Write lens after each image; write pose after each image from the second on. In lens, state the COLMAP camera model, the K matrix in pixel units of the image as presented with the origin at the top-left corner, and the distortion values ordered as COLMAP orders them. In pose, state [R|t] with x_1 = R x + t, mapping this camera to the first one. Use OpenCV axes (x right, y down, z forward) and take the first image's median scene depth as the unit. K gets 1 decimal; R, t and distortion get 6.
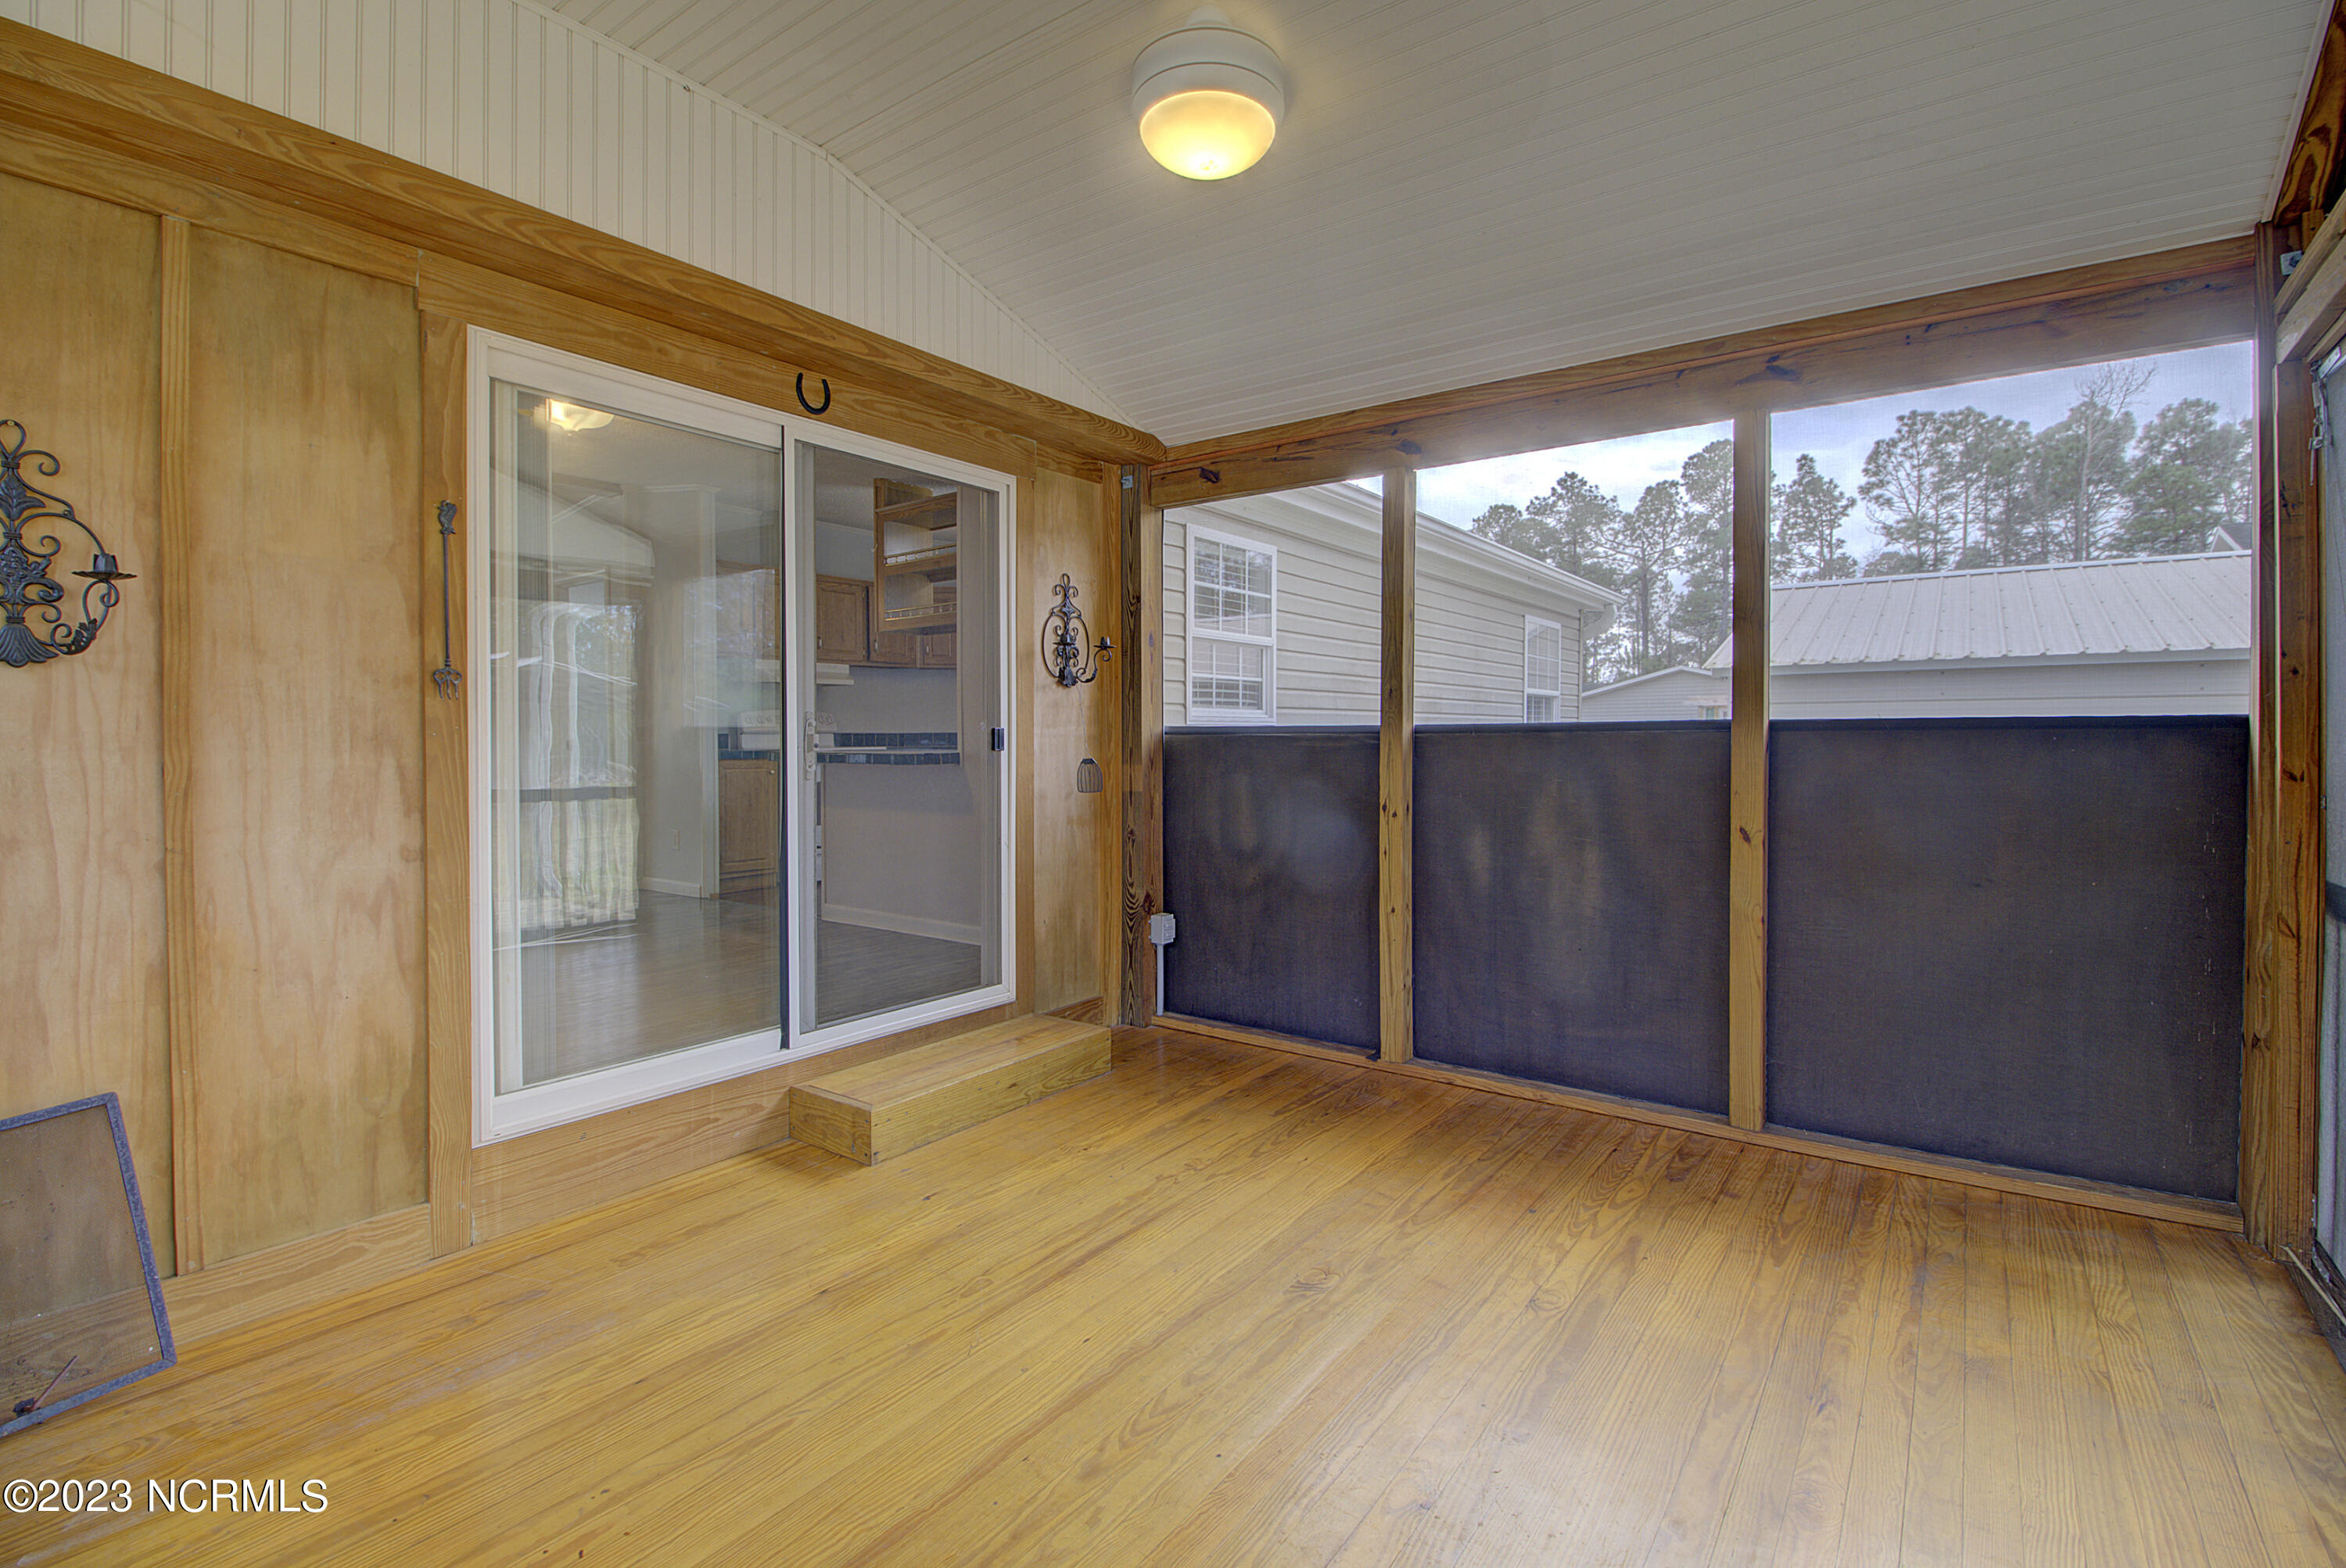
lens RADIAL K [[1077.4, 0, 1177.2], [0, 1077.4, 755.4], [0, 0, 1]] dist [0.001203, -0.014399]
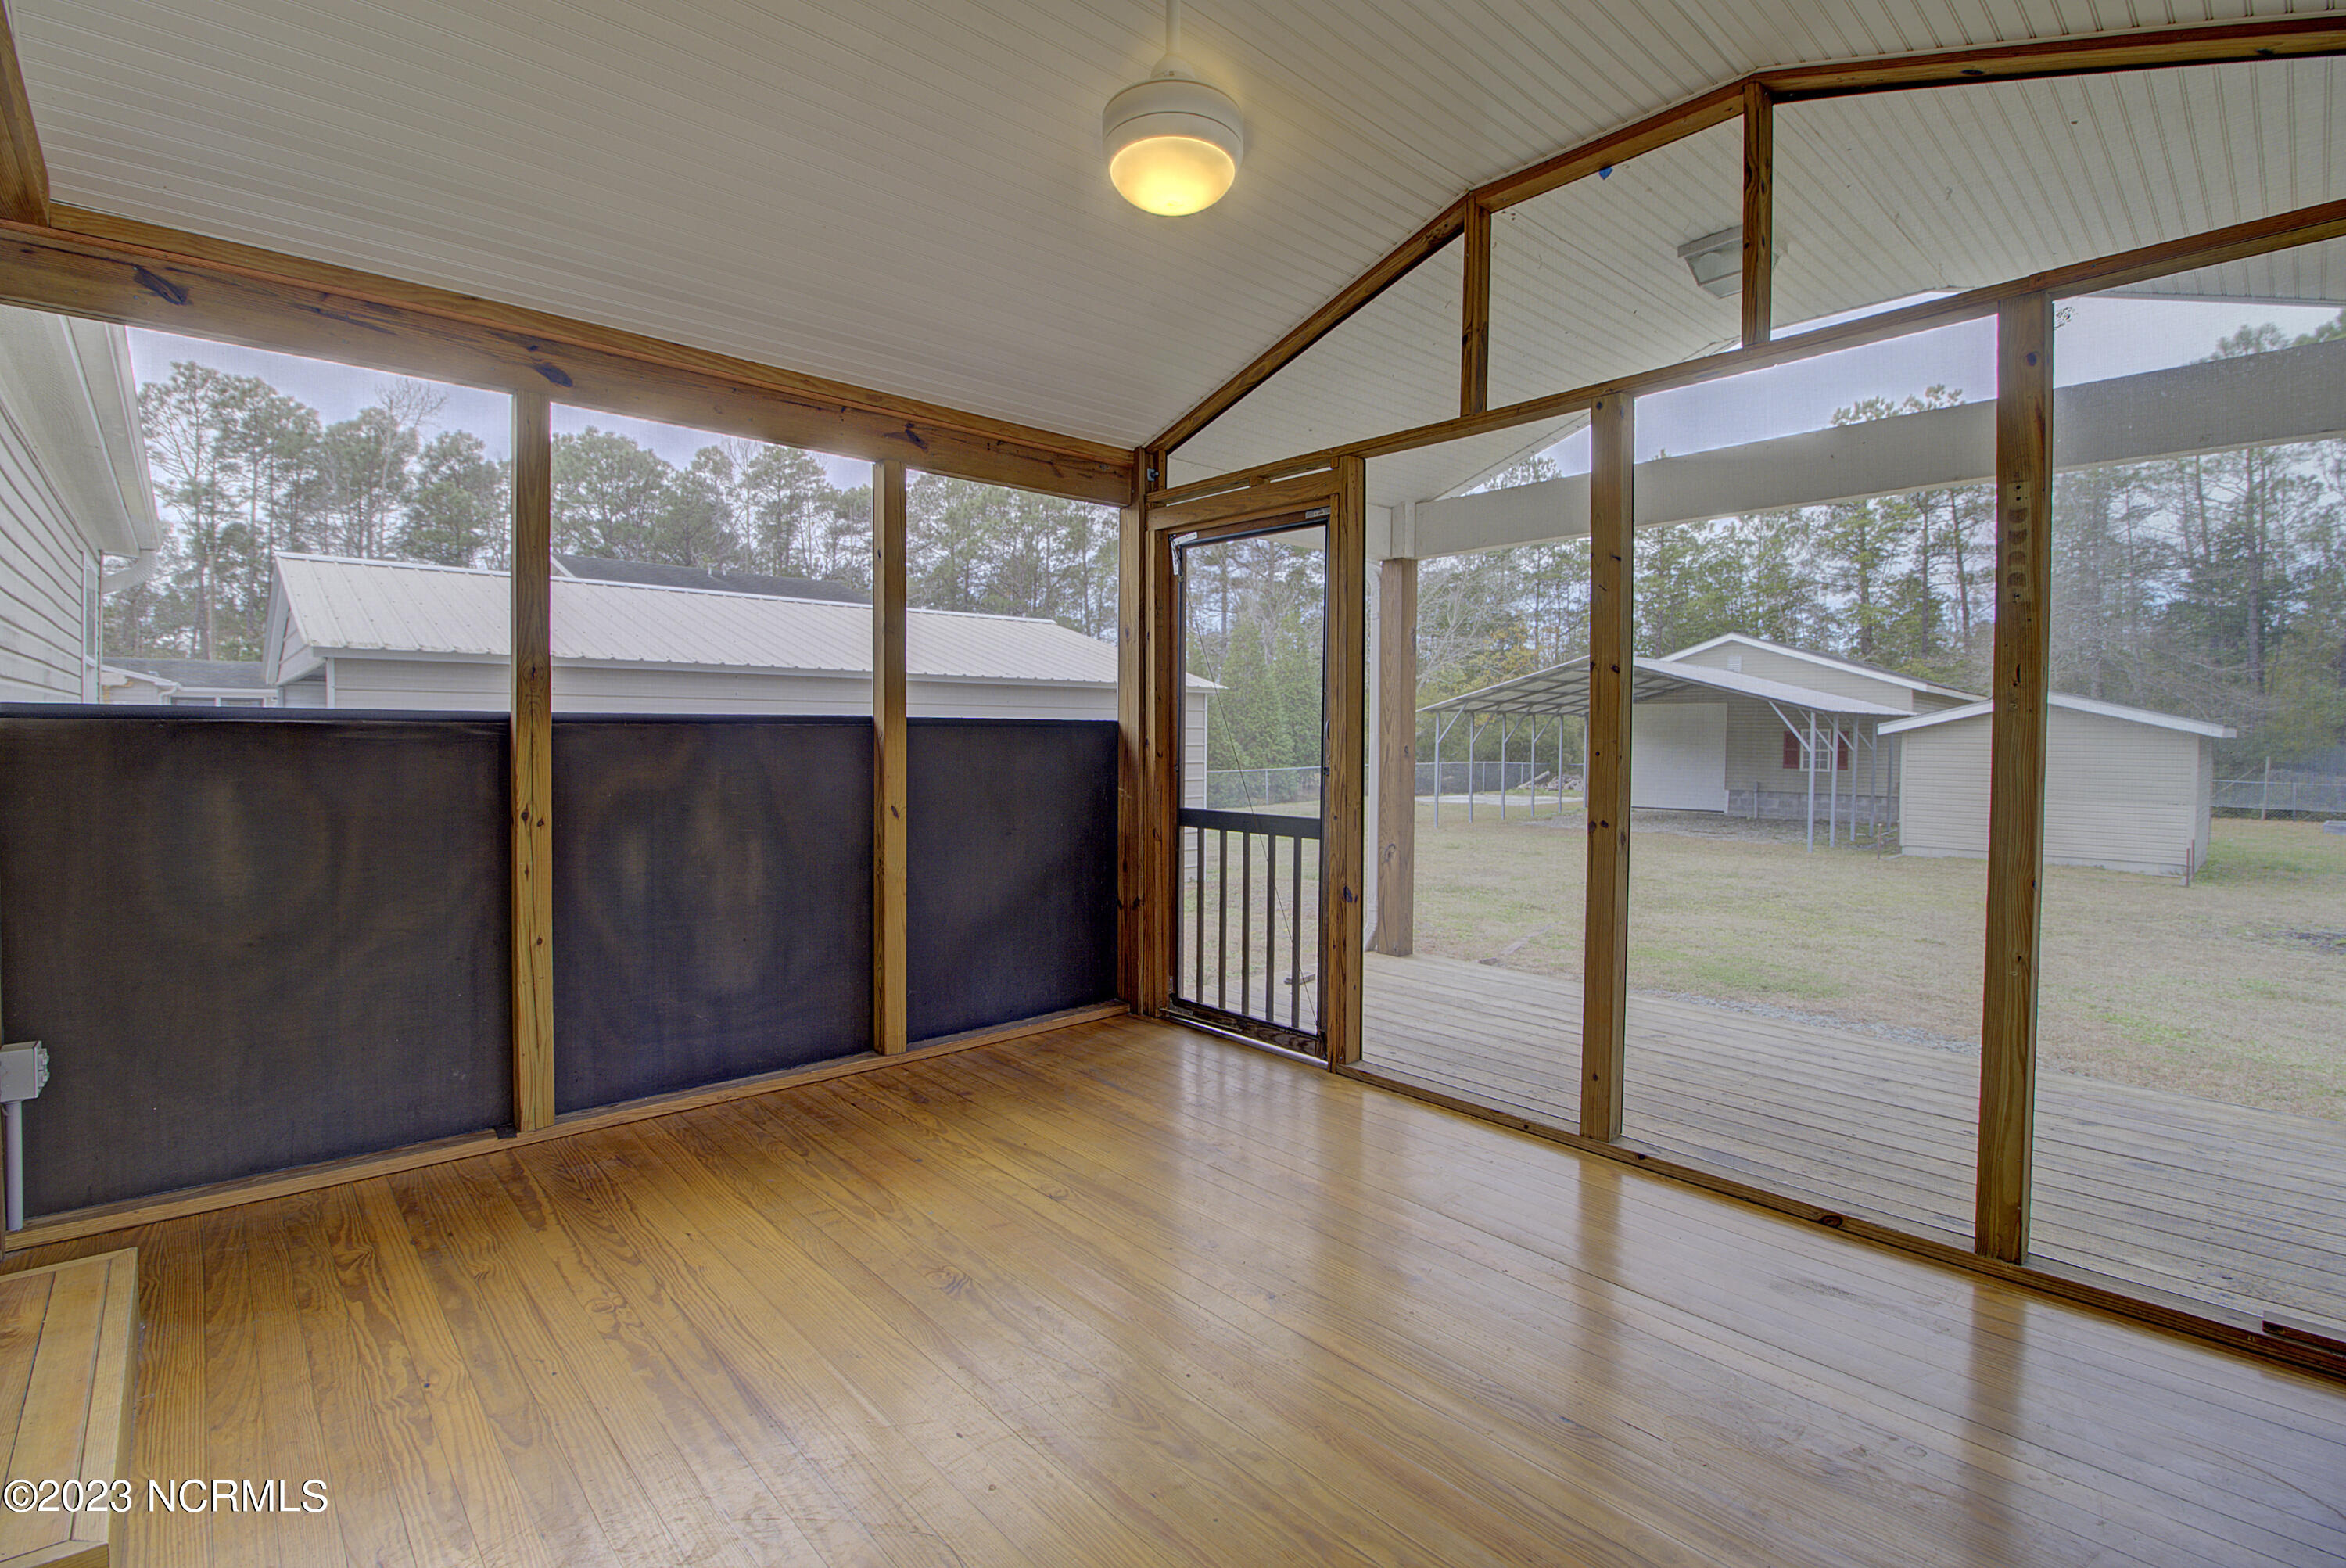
lens RADIAL K [[1077.4, 0, 1177.2], [0, 1077.4, 755.4], [0, 0, 1]] dist [0.001203, -0.014399]
pose [[0.197253, -0.016501, 0.980214, -0.527629], [0.007379, 0.999855, 0.015346, -0.005082], [-0.980325, 0.004206, 0.197347, 0.396370]]
